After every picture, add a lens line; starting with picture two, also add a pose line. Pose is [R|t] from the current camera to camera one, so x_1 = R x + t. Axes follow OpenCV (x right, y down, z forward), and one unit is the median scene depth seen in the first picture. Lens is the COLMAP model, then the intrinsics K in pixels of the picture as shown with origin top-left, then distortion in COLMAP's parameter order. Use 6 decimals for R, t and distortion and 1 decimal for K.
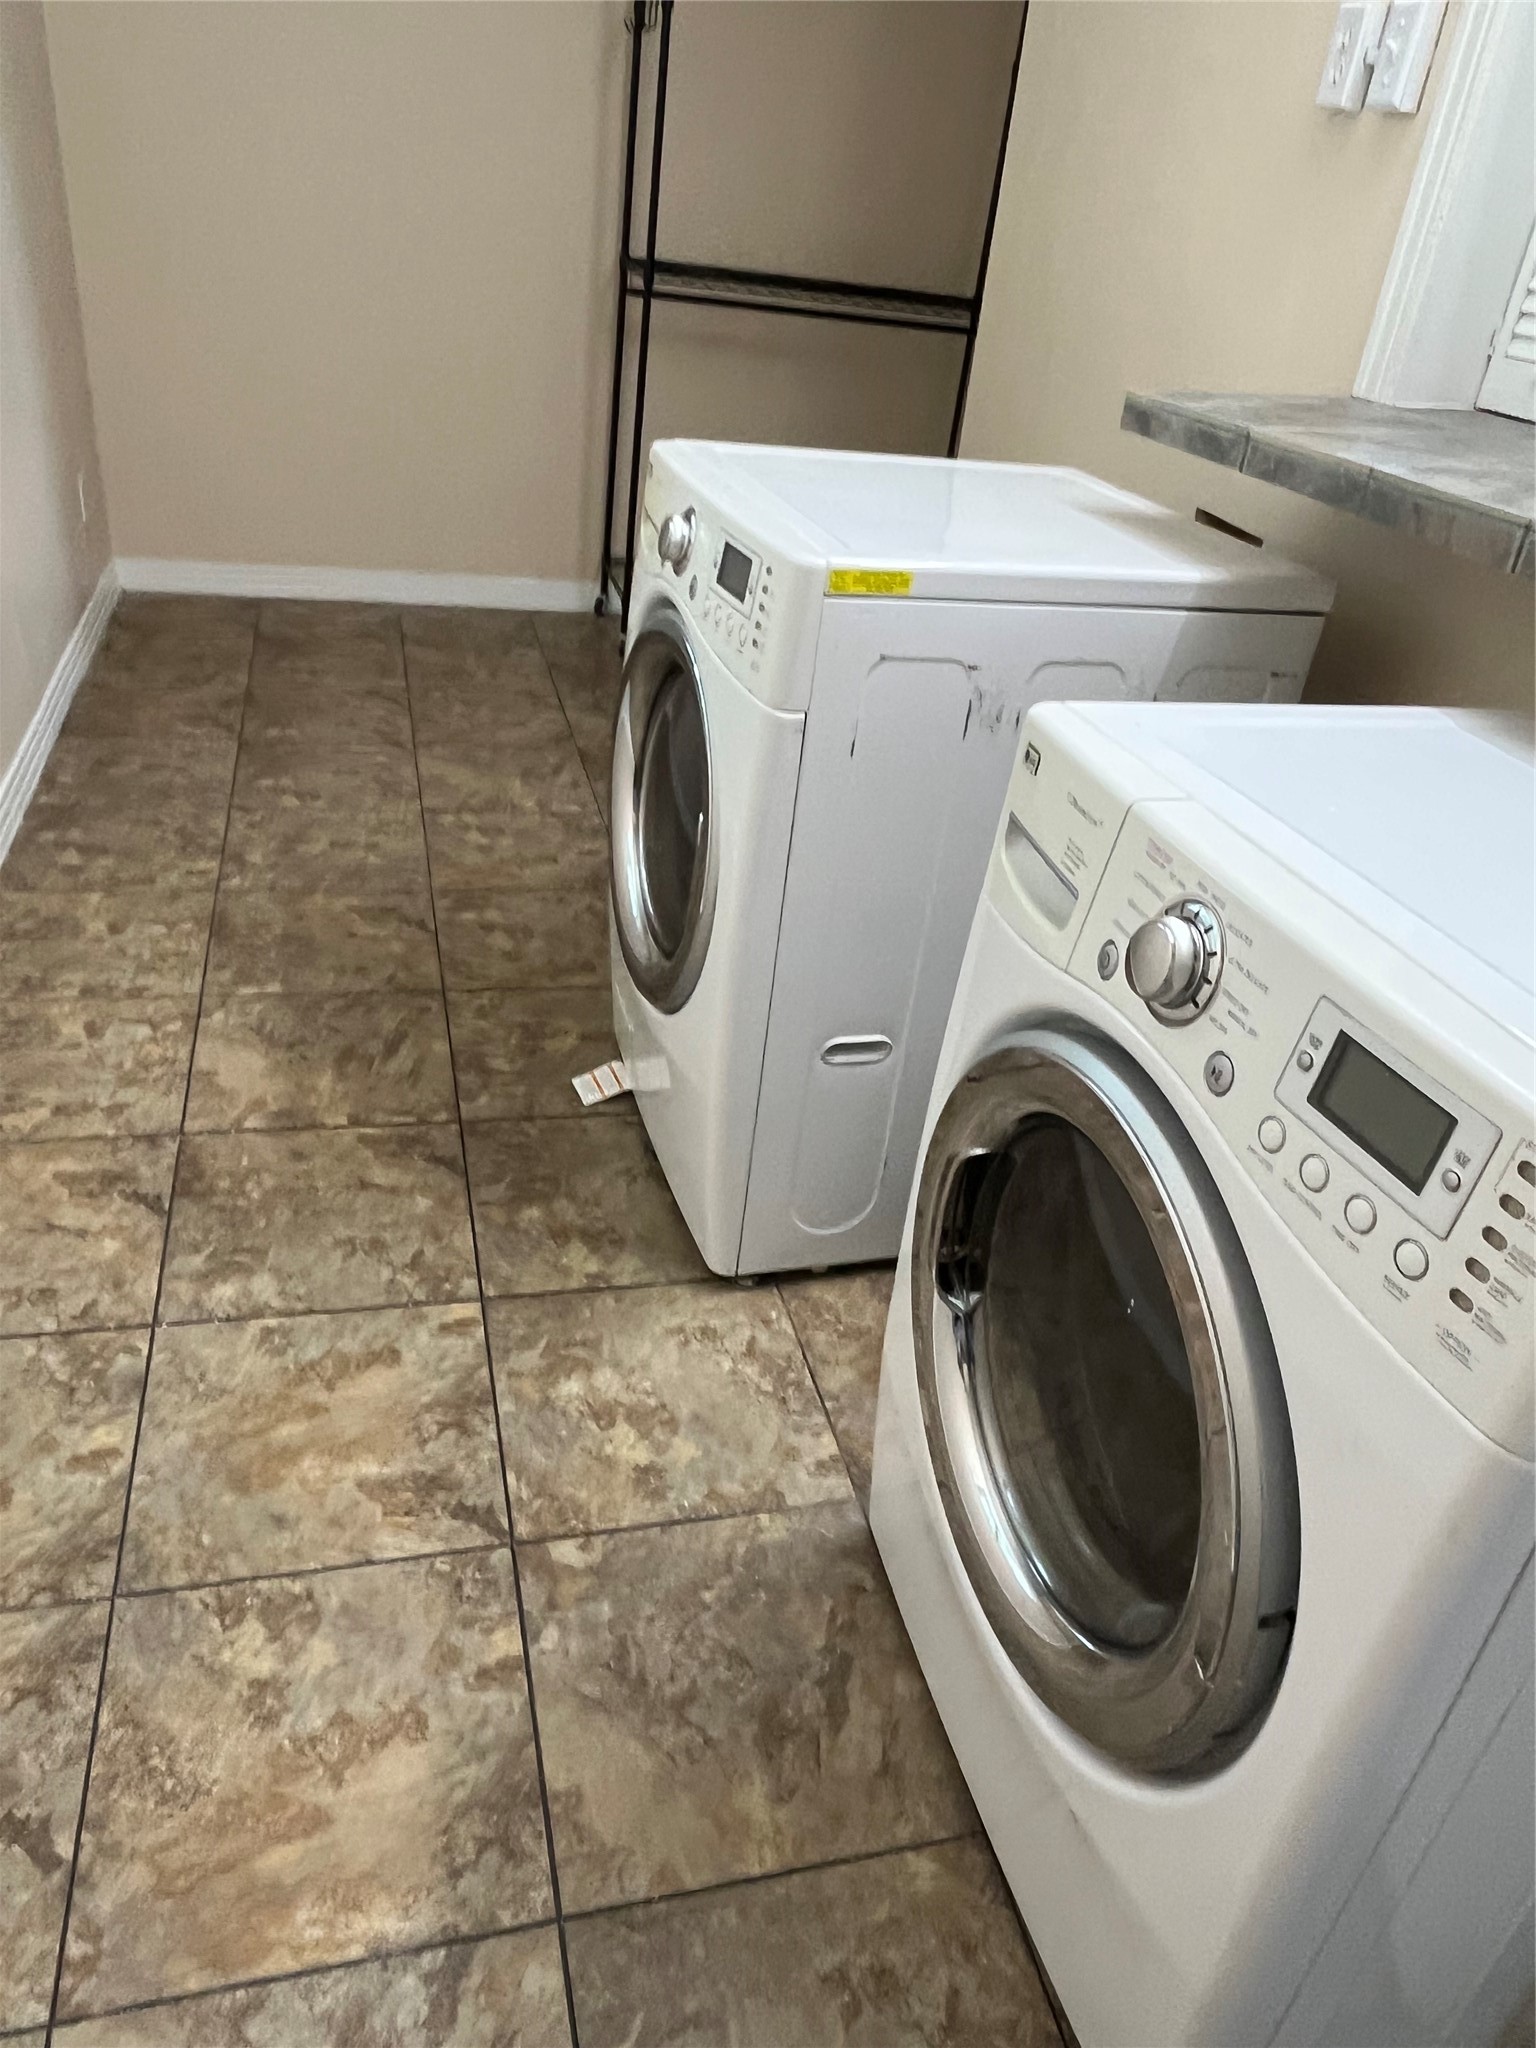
lens RADIAL K [[1452.7, 0, 768.0], [0, 1452.7, 1024.0], [0, 0, 1]] dist [0.004450, 0.001485]
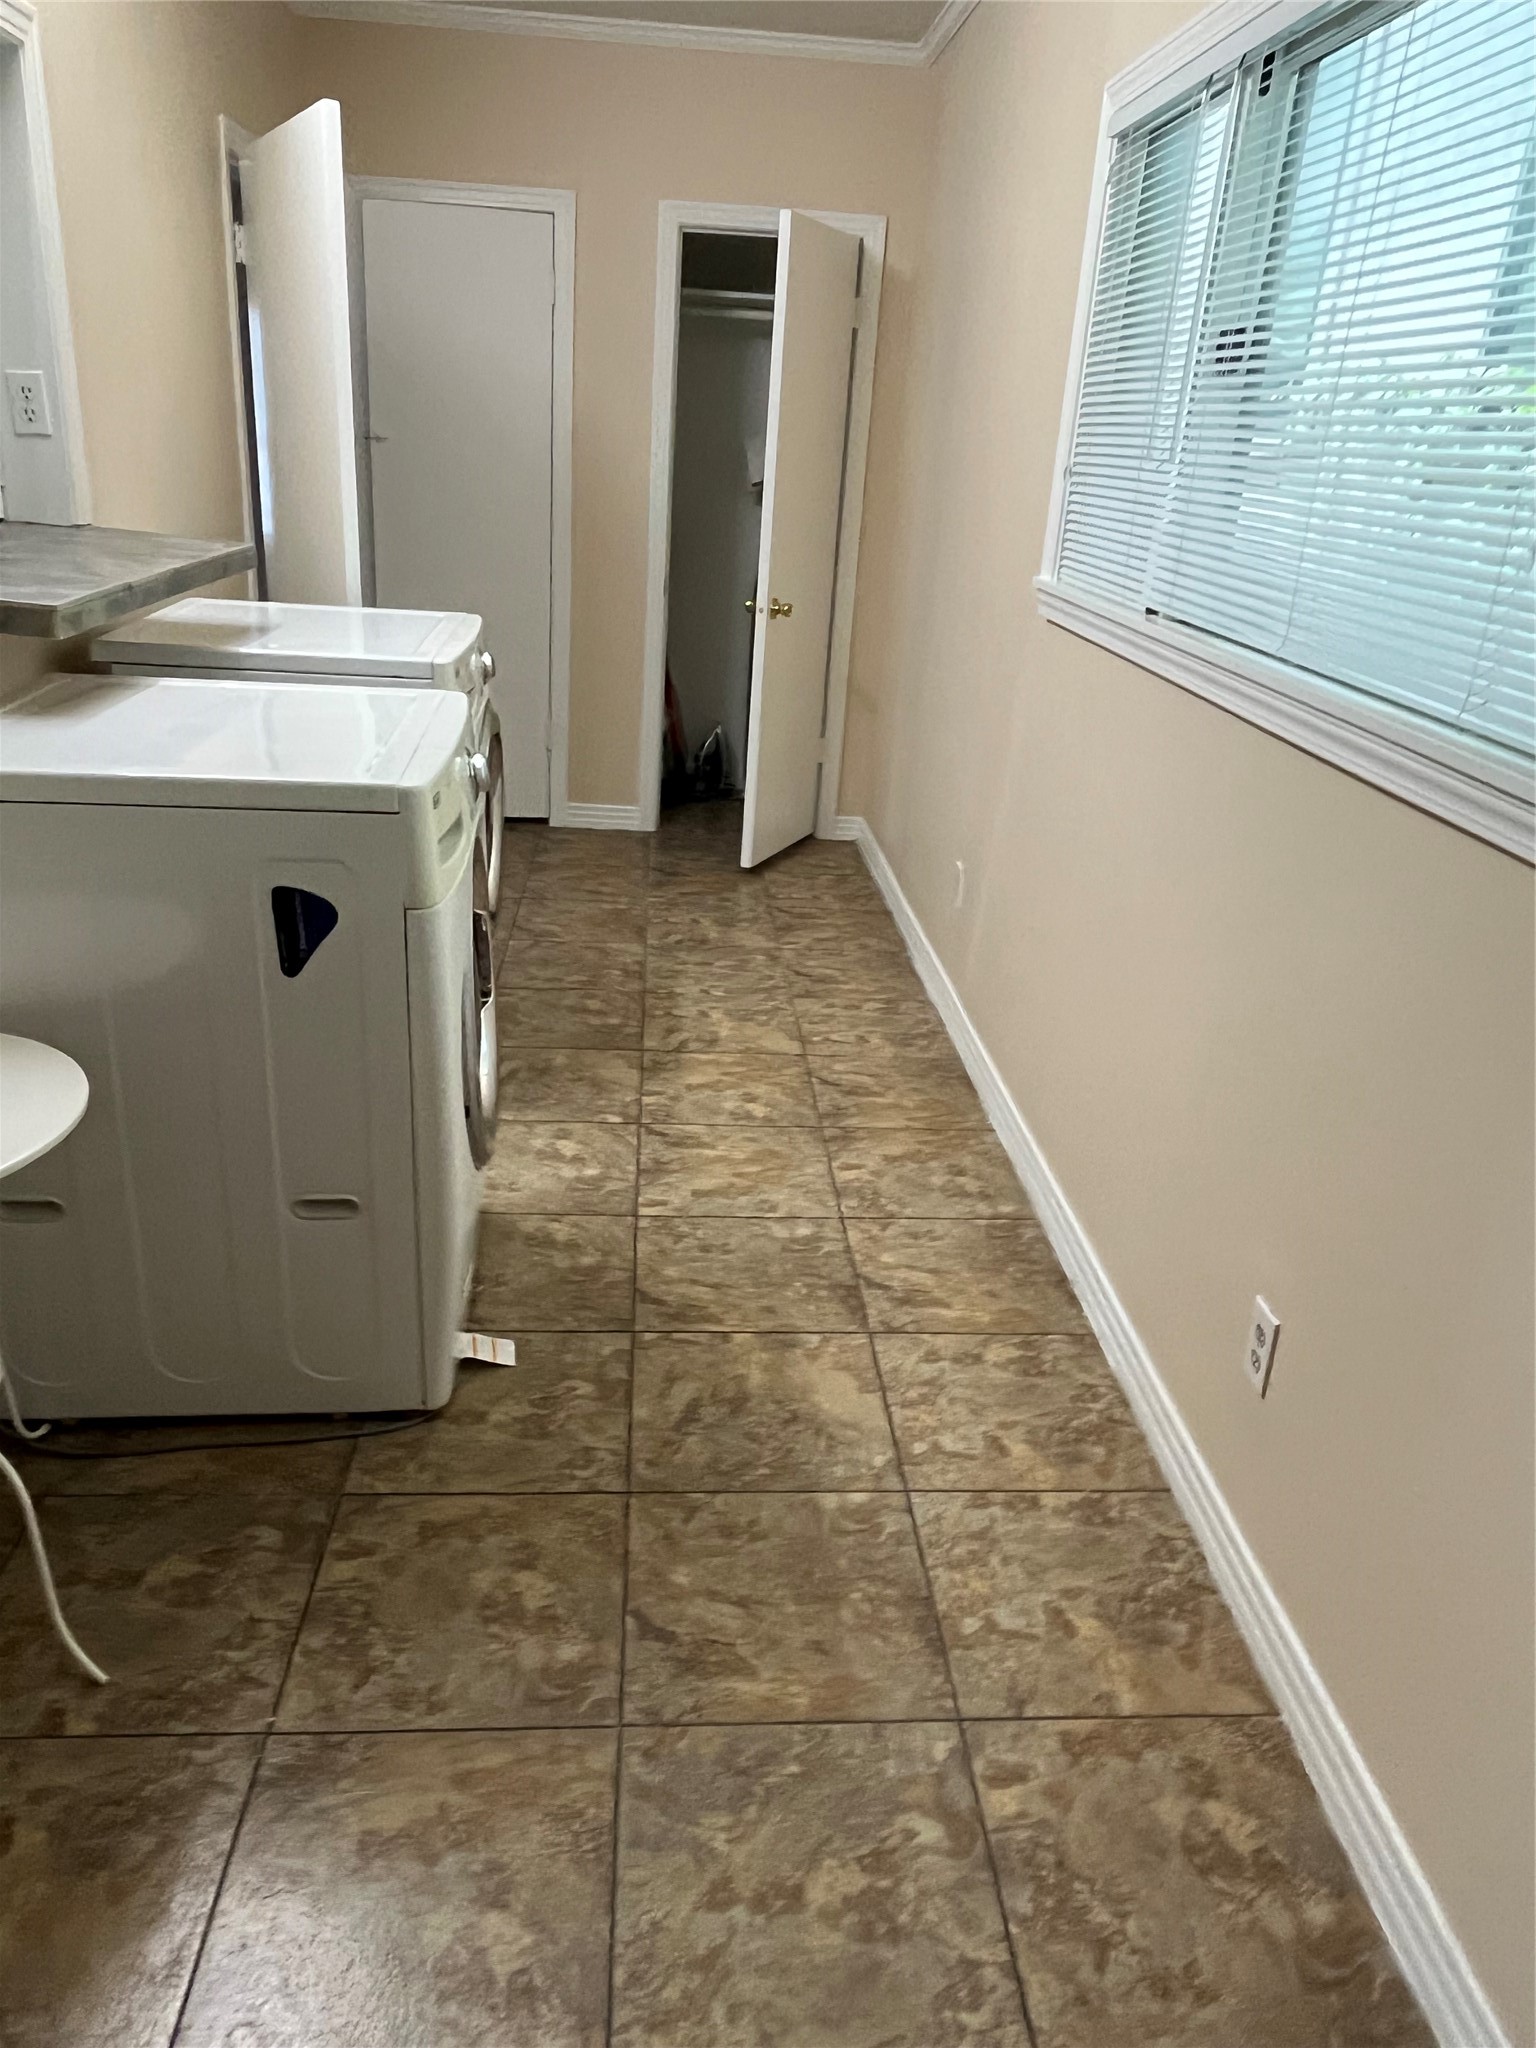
lens RADIAL K [[1452.7, 0, 768.0], [0, 1452.7, 1024.0], [0, 0, 1]] dist [0.004450, 0.001485]
pose [[-0.968629, -0.225931, 0.103504, -0.404034], [-0.055115, 0.601428, 0.797024, -1.027906], [-0.242323, 0.766316, -0.595013, 1.576003]]
